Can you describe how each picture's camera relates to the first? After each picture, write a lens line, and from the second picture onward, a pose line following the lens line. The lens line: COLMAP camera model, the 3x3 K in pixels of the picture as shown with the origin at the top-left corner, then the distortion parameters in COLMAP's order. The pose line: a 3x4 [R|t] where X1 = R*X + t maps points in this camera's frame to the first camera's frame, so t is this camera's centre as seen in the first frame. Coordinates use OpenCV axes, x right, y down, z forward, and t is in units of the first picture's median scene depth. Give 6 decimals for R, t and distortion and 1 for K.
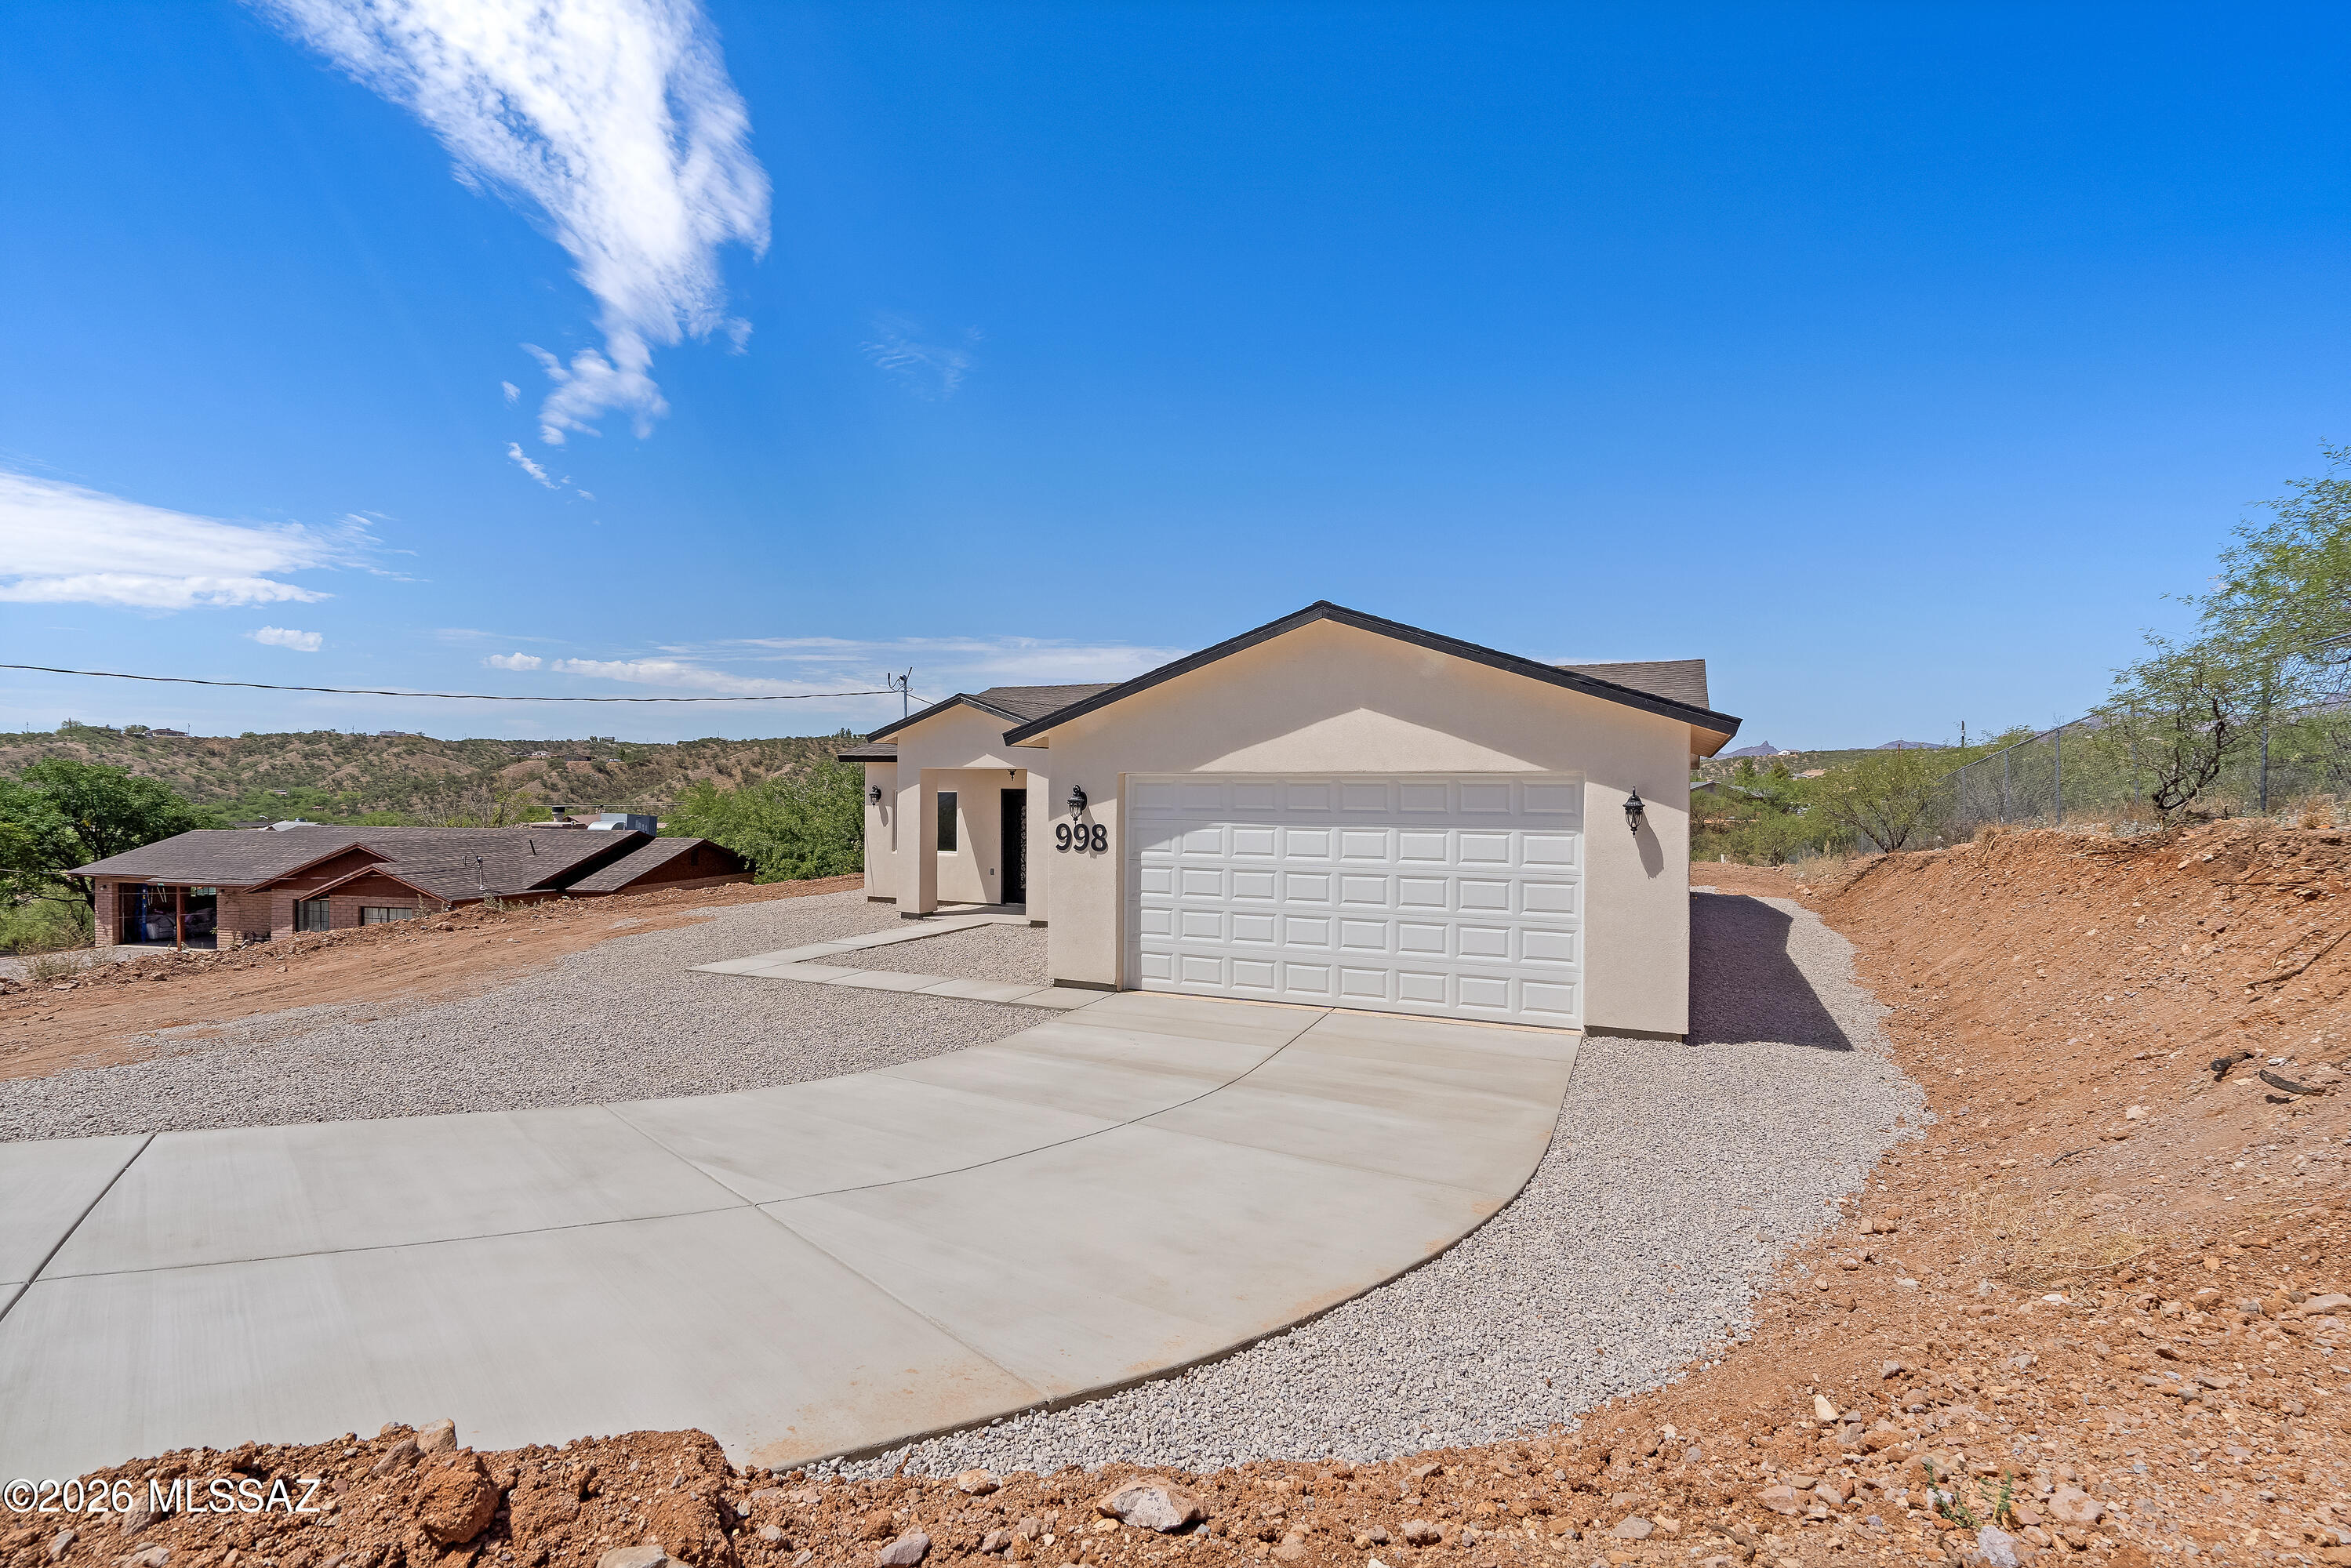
lens RADIAL K [[1074.4, 0, 1174.4], [0, 1074.4, 788.2], [0, 0, 1]] dist [-0.004384, 0.003039]
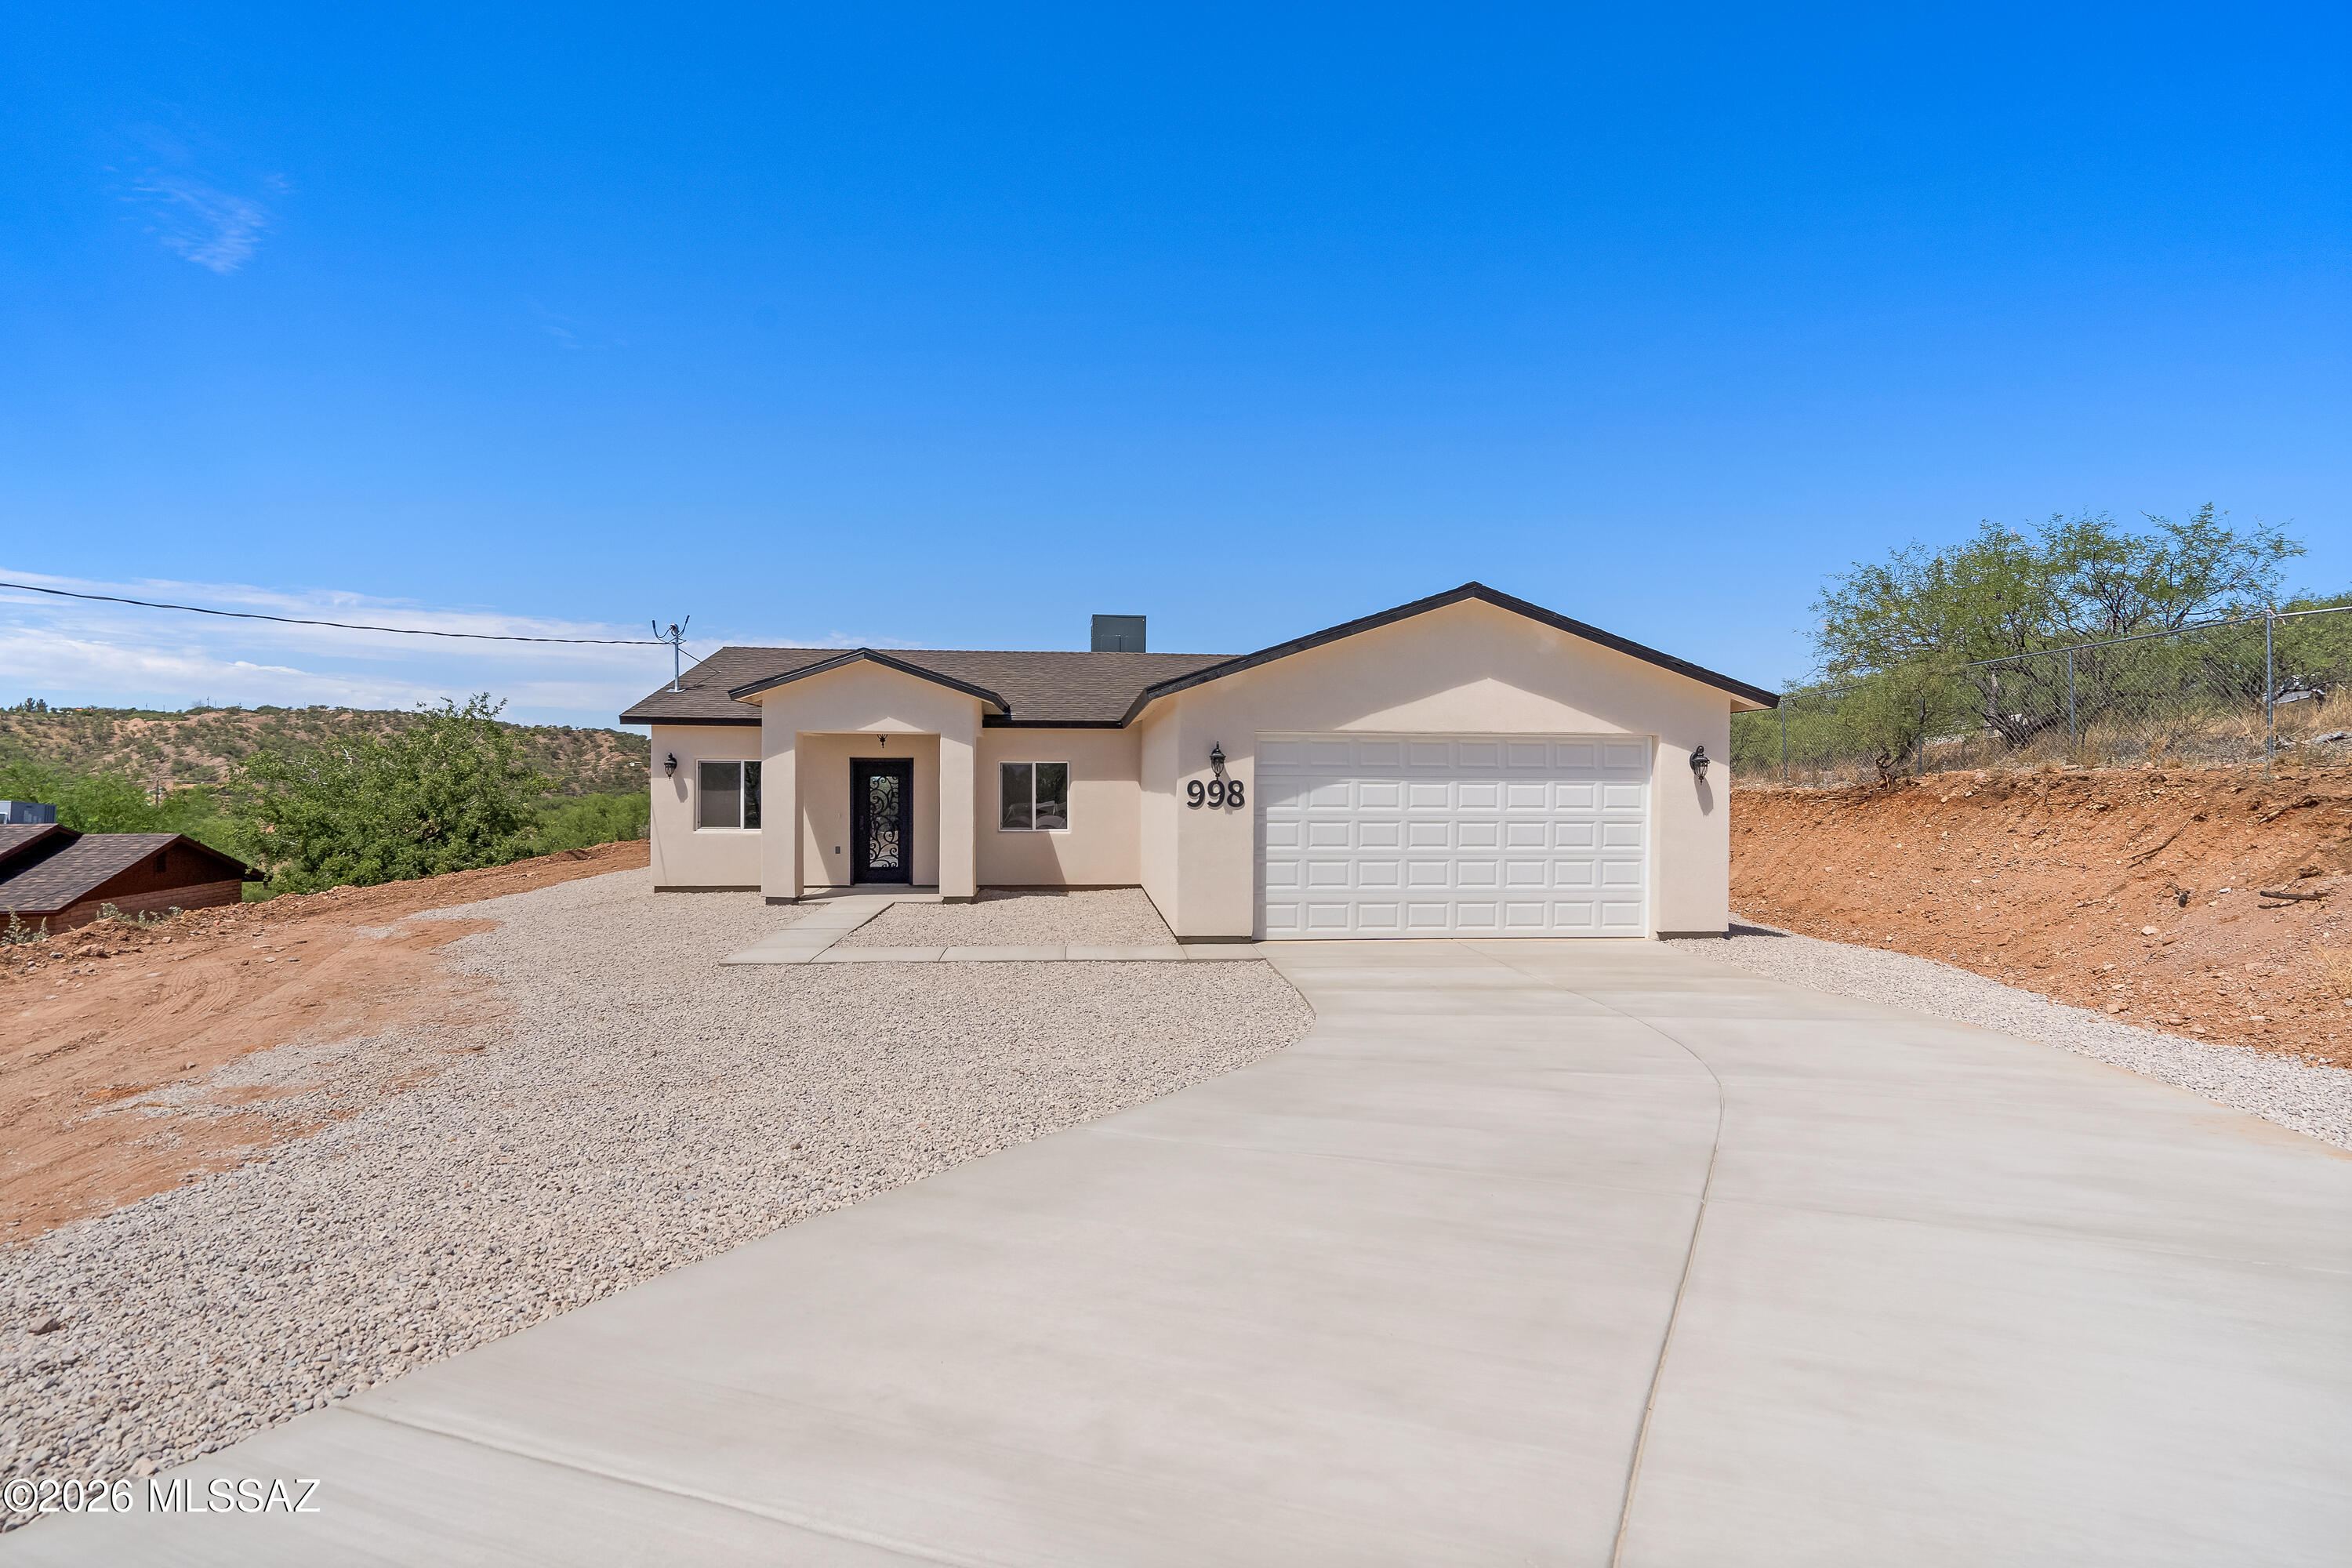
lens RADIAL K [[1075.0, 0, 1176.7], [0, 1075.0, 818.7], [0, 0, 1]] dist [-0.004384, 0.003039]
pose [[0.864684, -0.017449, 0.502013, -0.632885], [0.000565, 0.999430, 0.033765, 0.035199], [-0.502316, -0.028912, 0.864201, 0.138152]]
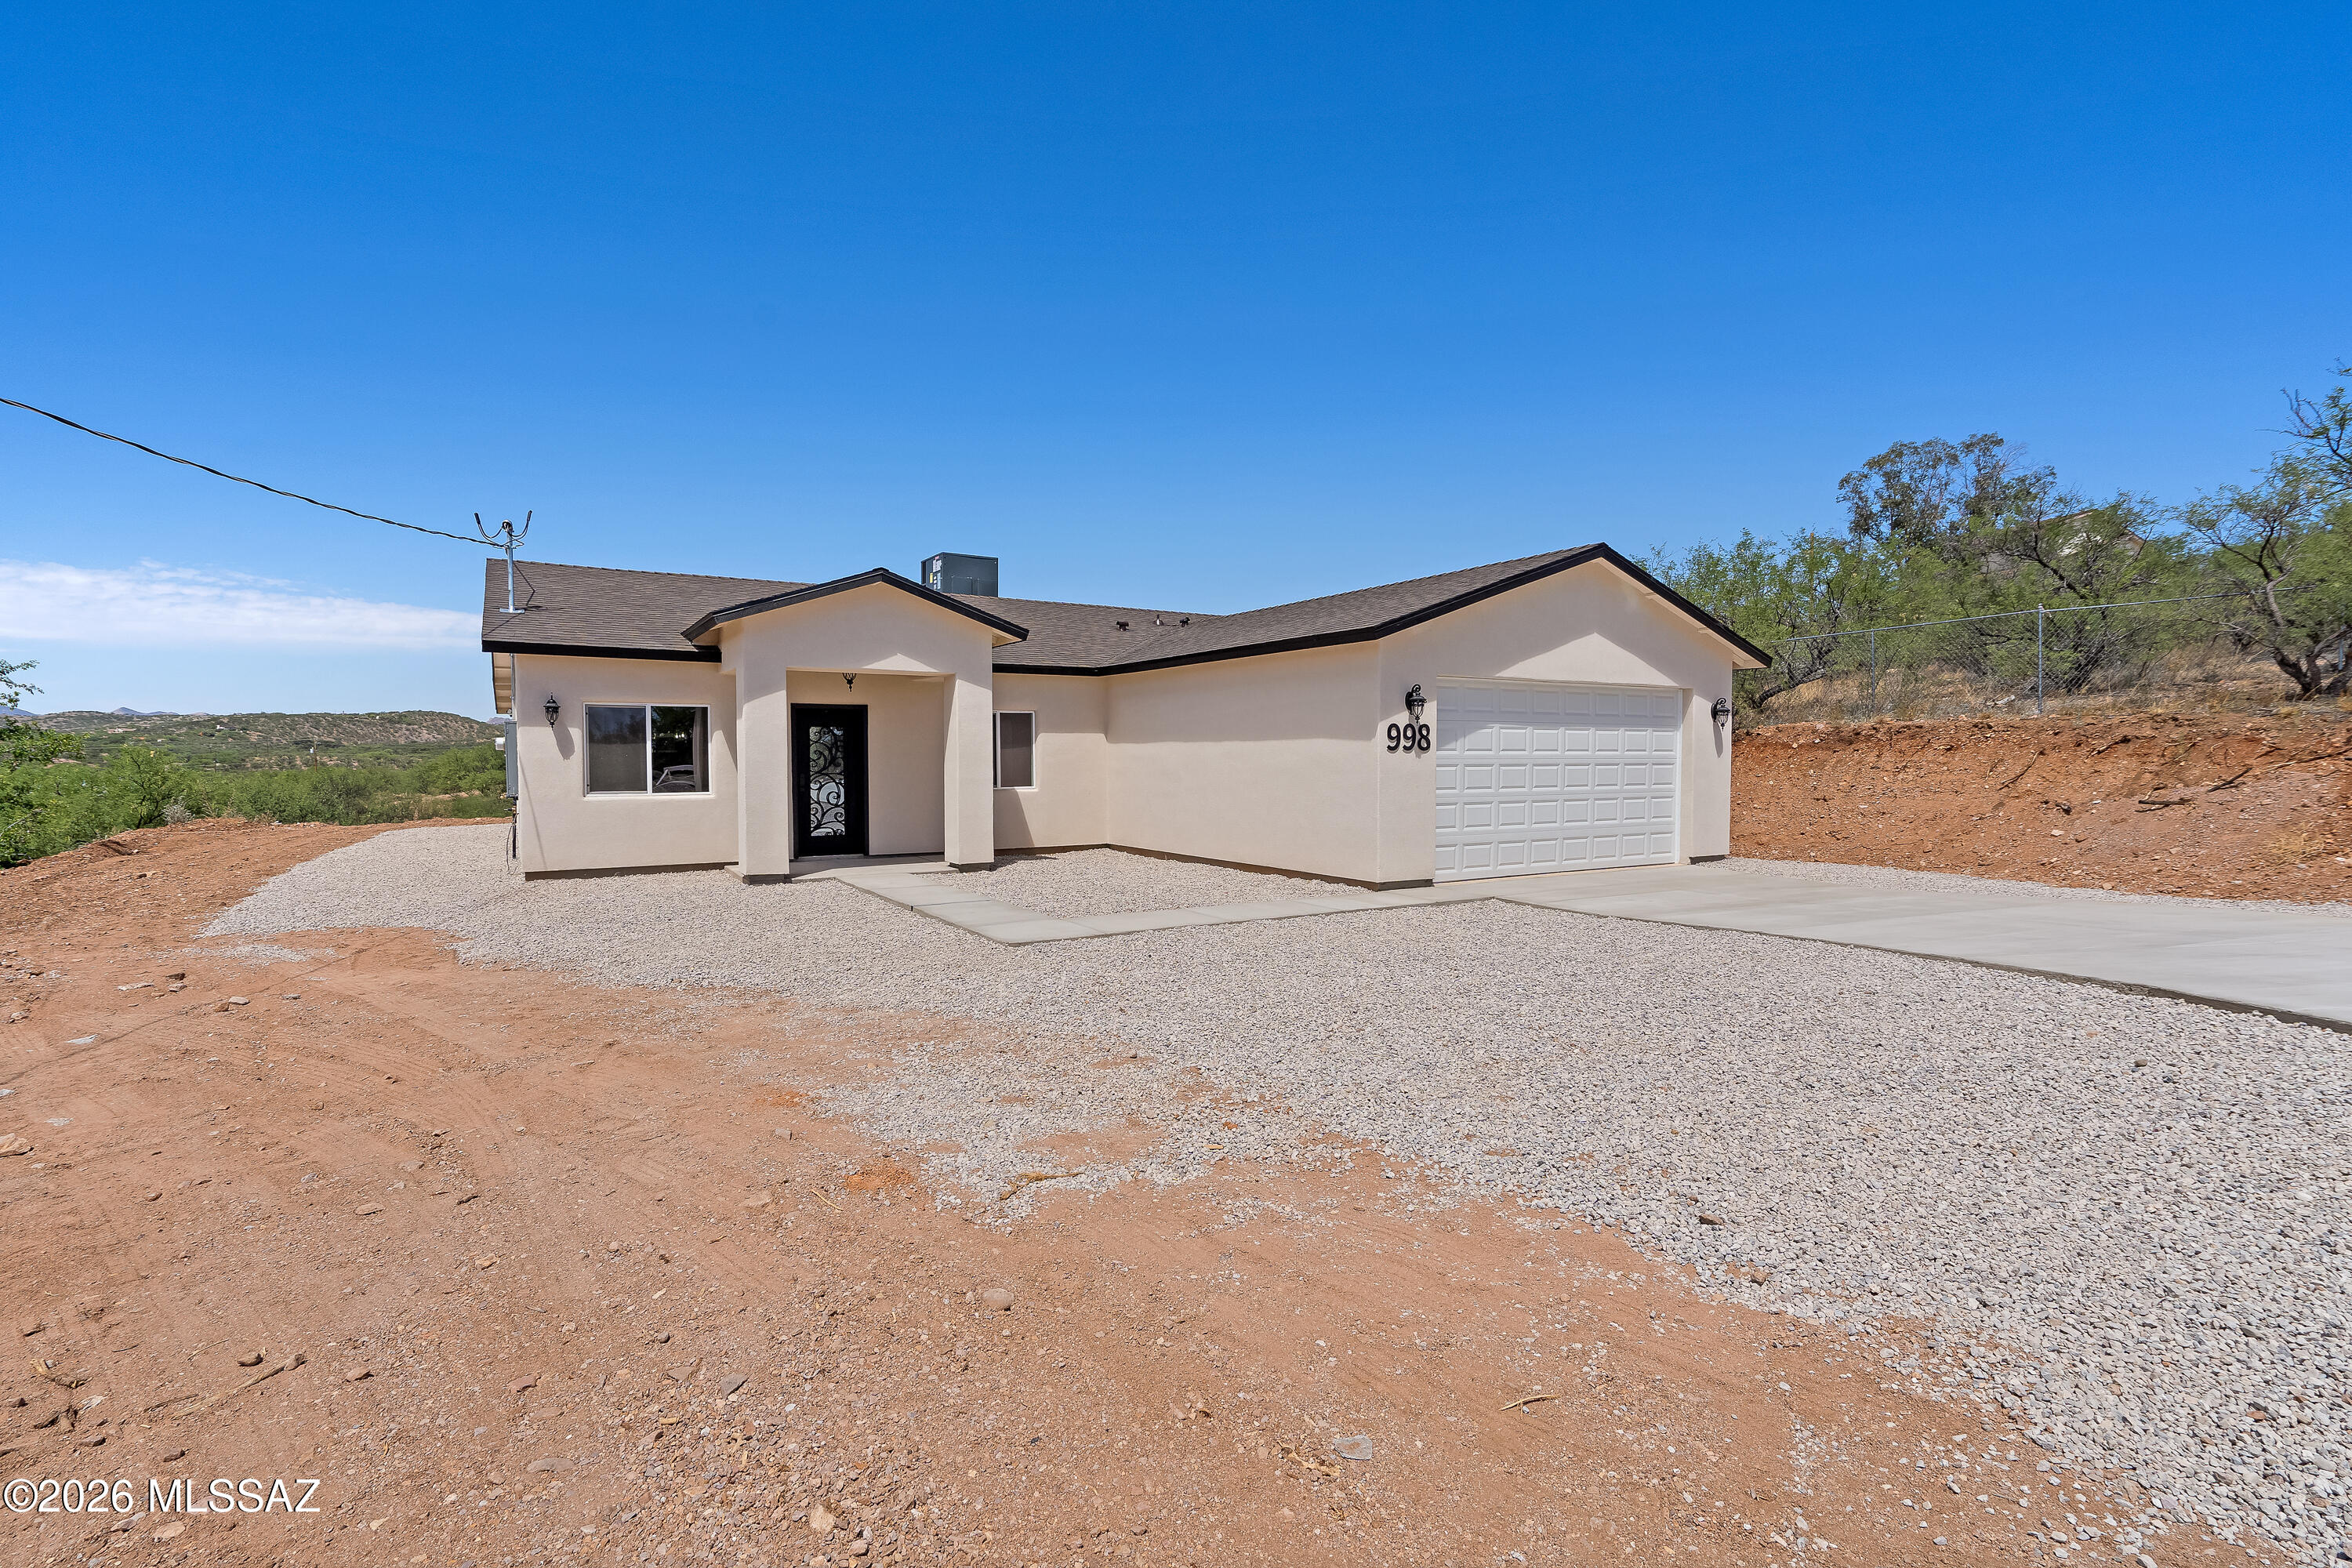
lens RADIAL K [[1075.0, 0, 1170.0], [0, 1075.0, 820.6], [0, 0, 1]] dist [-0.004384, 0.003039]
pose [[0.560877, -0.056061, 0.825999, -1.056817], [0.005665, 0.997941, 0.063884, 0.058310], [-0.827880, -0.031151, 0.560040, 0.619443]]
